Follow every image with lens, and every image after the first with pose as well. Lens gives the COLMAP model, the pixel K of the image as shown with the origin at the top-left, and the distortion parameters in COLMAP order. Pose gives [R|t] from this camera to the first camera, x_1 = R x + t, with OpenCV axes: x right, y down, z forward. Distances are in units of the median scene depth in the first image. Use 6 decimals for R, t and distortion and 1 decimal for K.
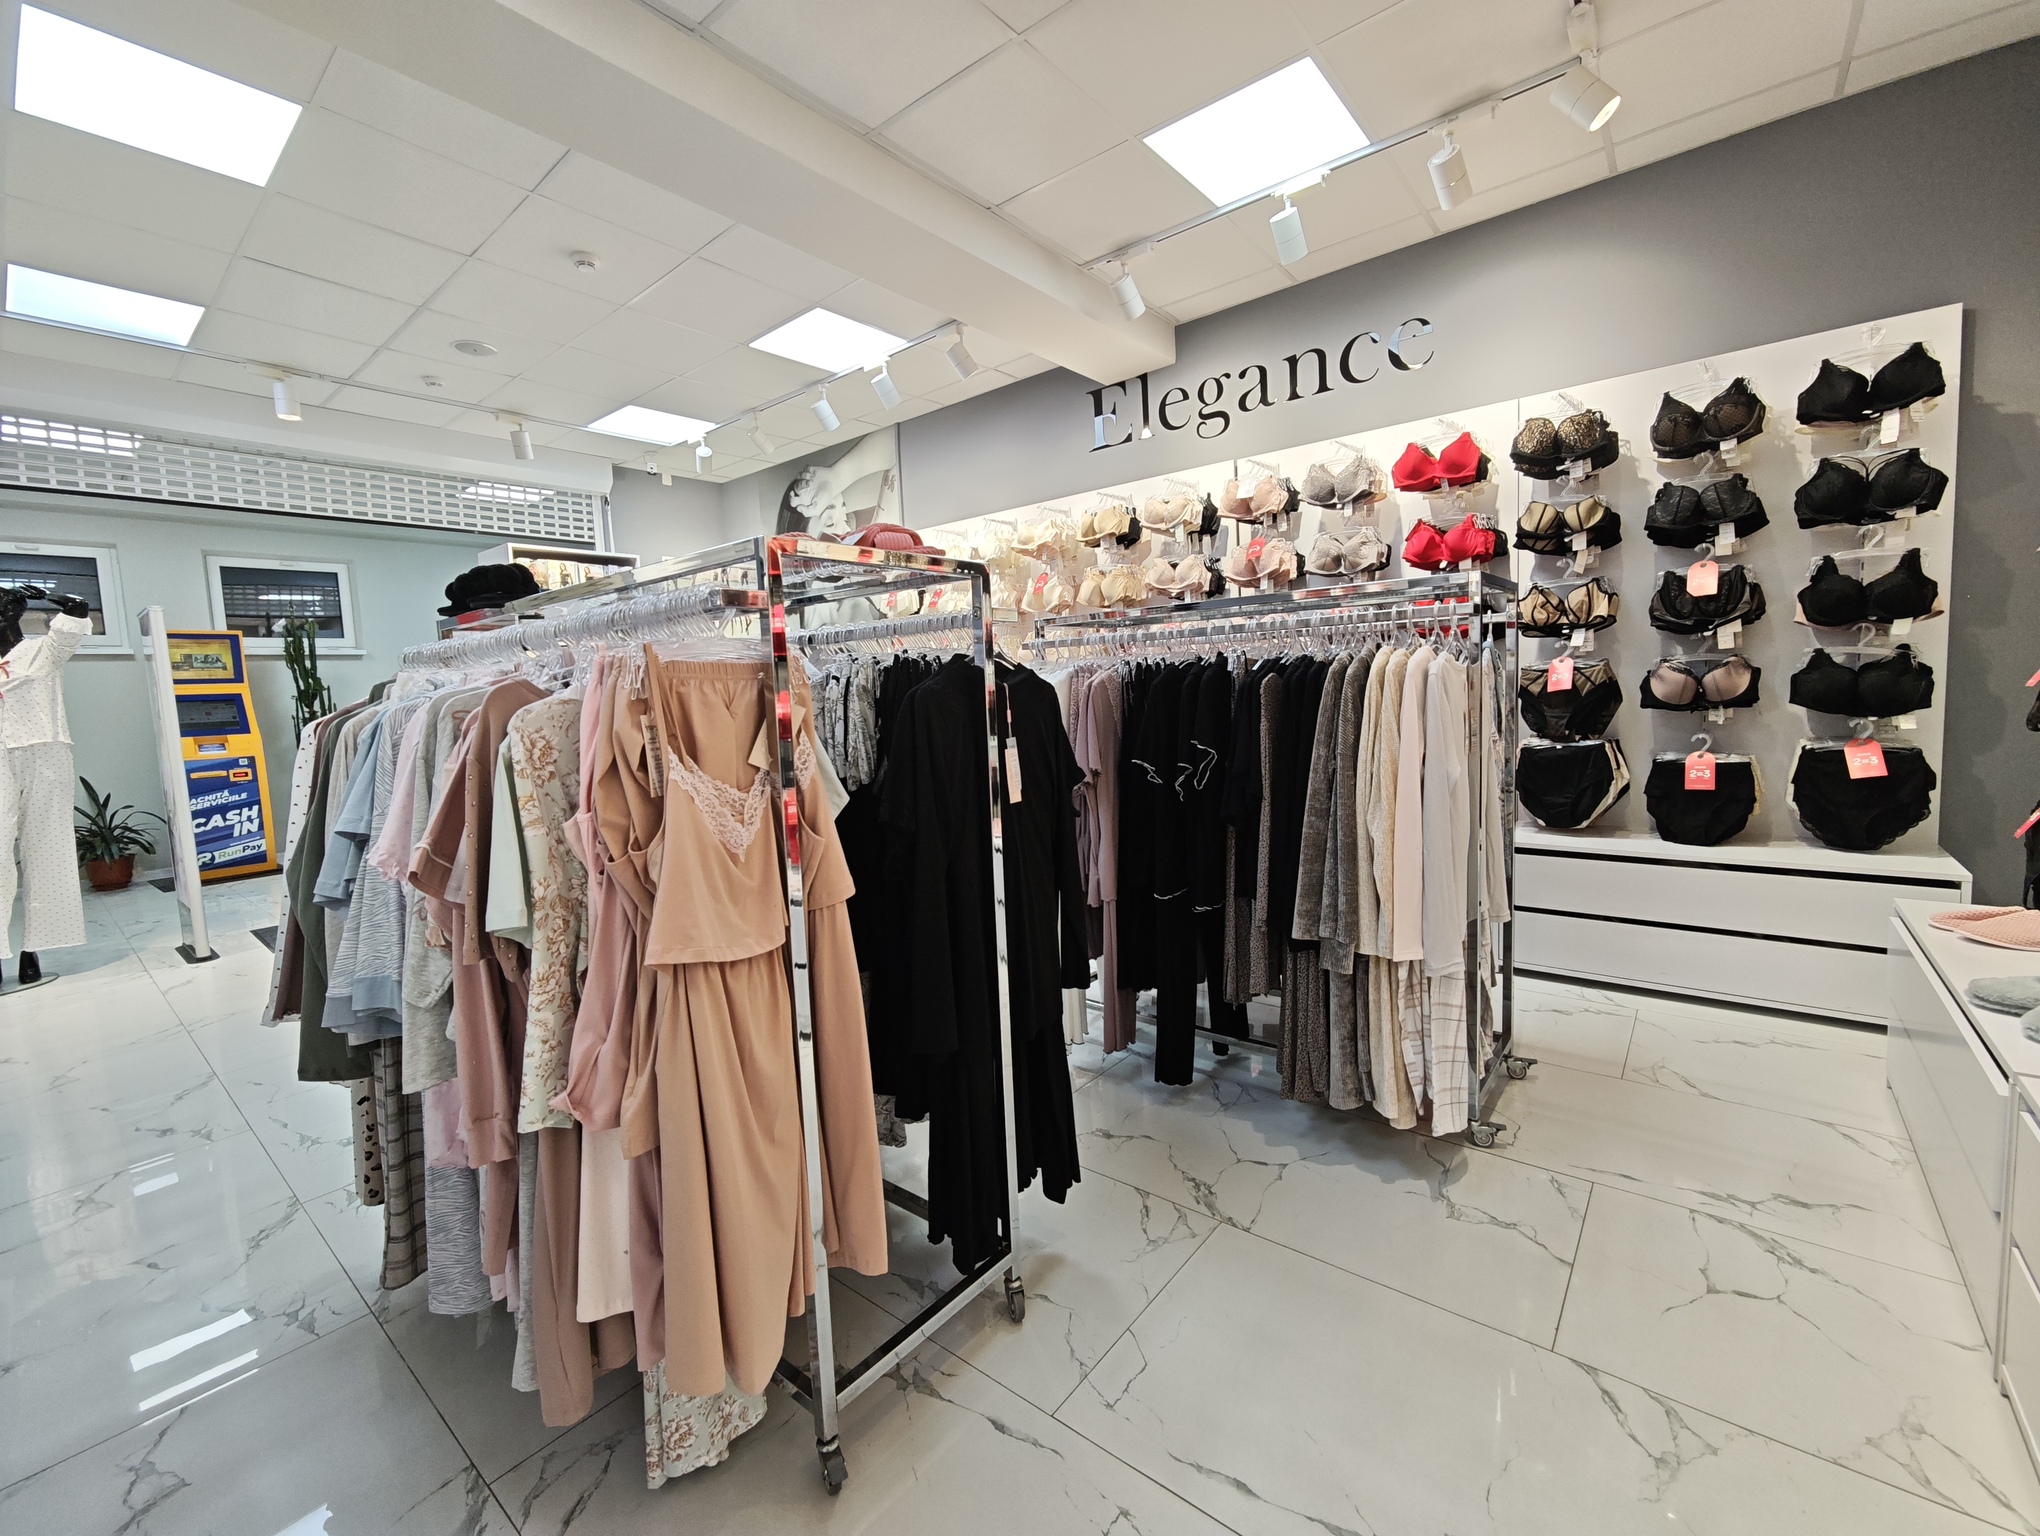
lens RADIAL K [[855.0, 0, 1016.0], [0, 855.0, 761.0], [0, 0, 1]] dist [-0.017047, 0.004829]
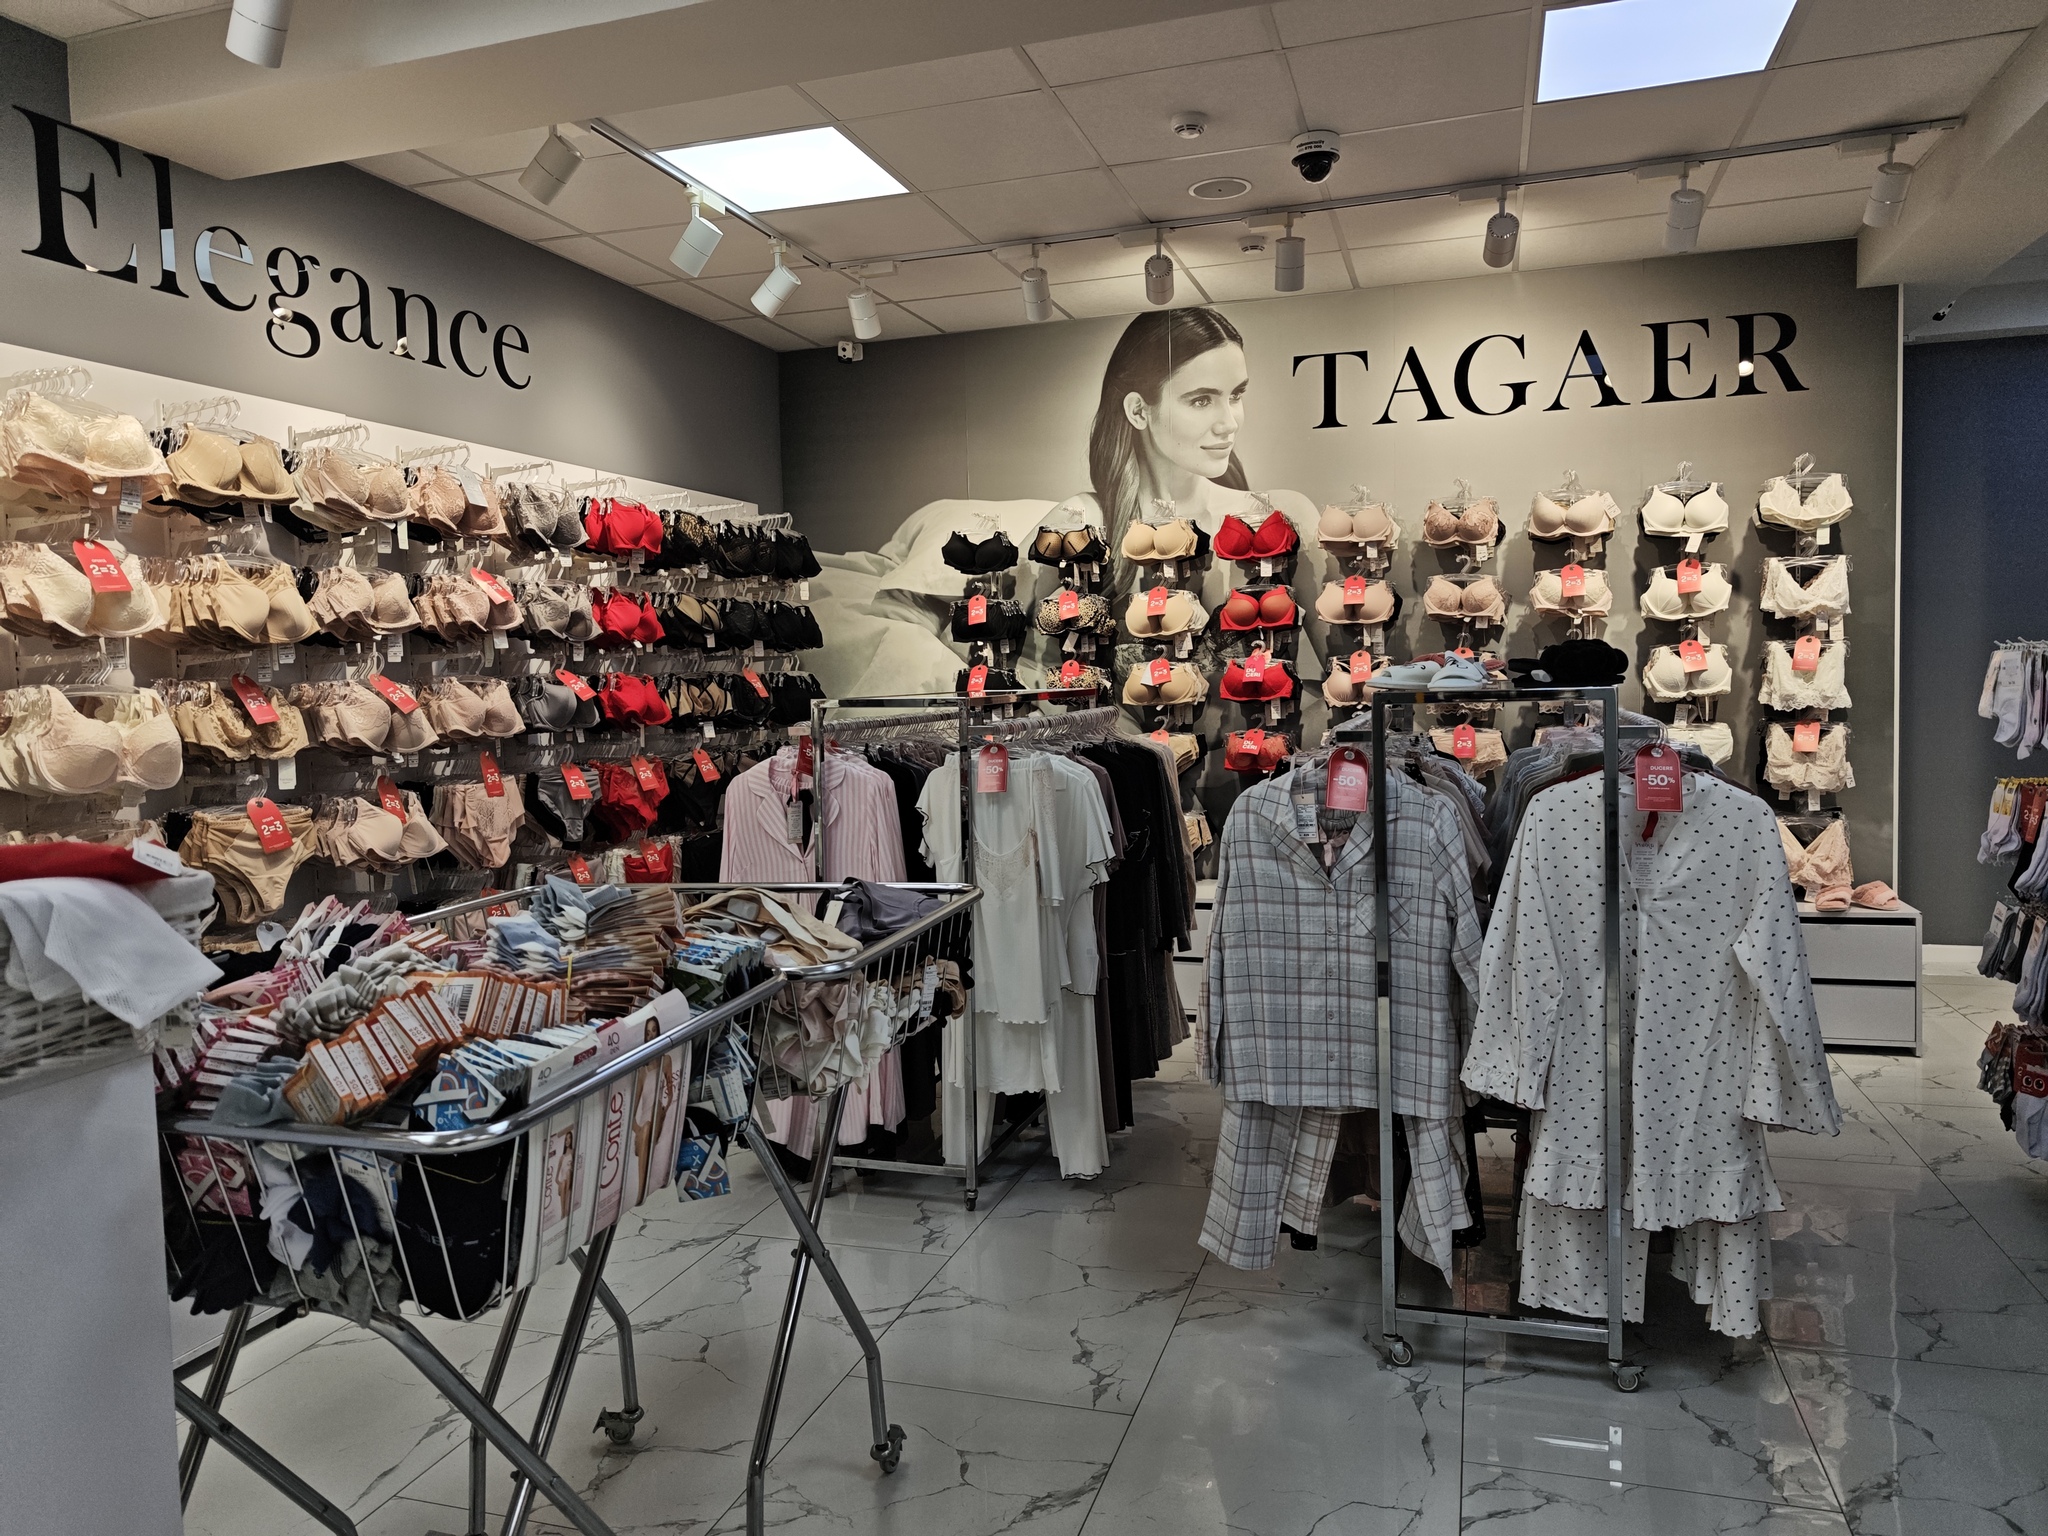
lens RADIAL K [[1420.1, 0, 1030.2], [0, 1420.1, 753.0], [0, 0, 1]] dist [0.013292, -0.027729]
pose [[-0.375941, 0.005302, 0.926628, -0.825643], [0.128674, 0.990595, 0.046536, -0.109792], [-0.917666, 0.136727, -0.373087, 0.971913]]
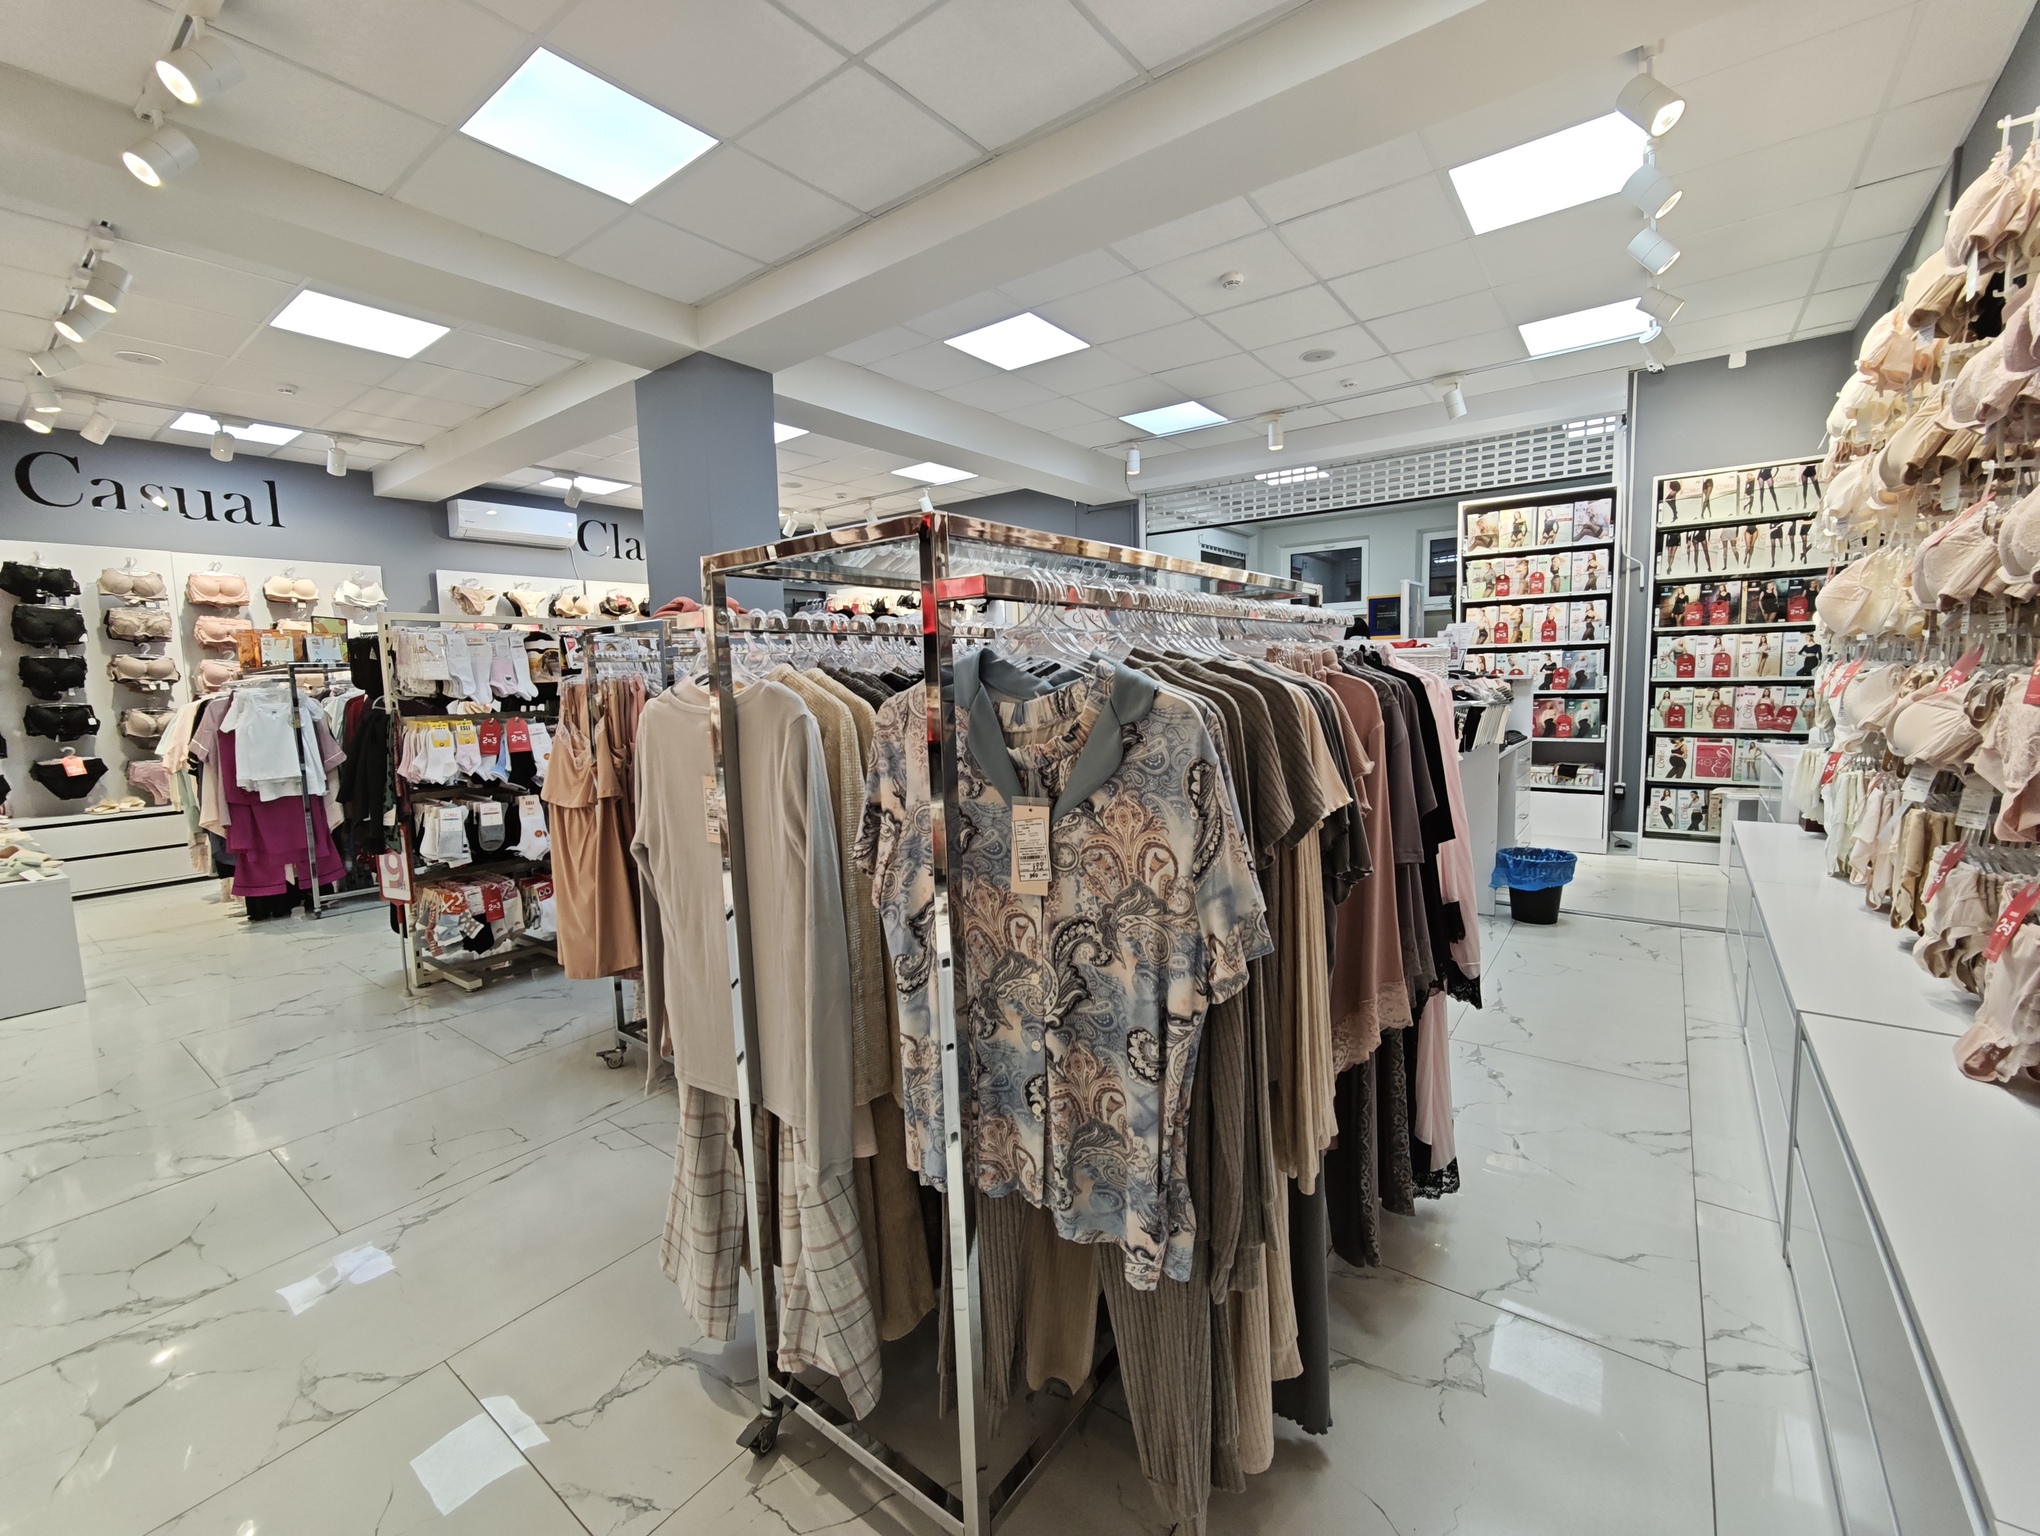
lens RADIAL K [[848.9, 0, 1014.7], [0, 848.9, 756.5], [0, 0, 1]] dist [0.006687, -0.004843]
pose [[0.040868, 0.140911, -0.989178, 0.552953], [-0.058717, 0.988633, 0.138407, -0.083894], [0.997438, 0.052425, 0.048678, 0.555668]]
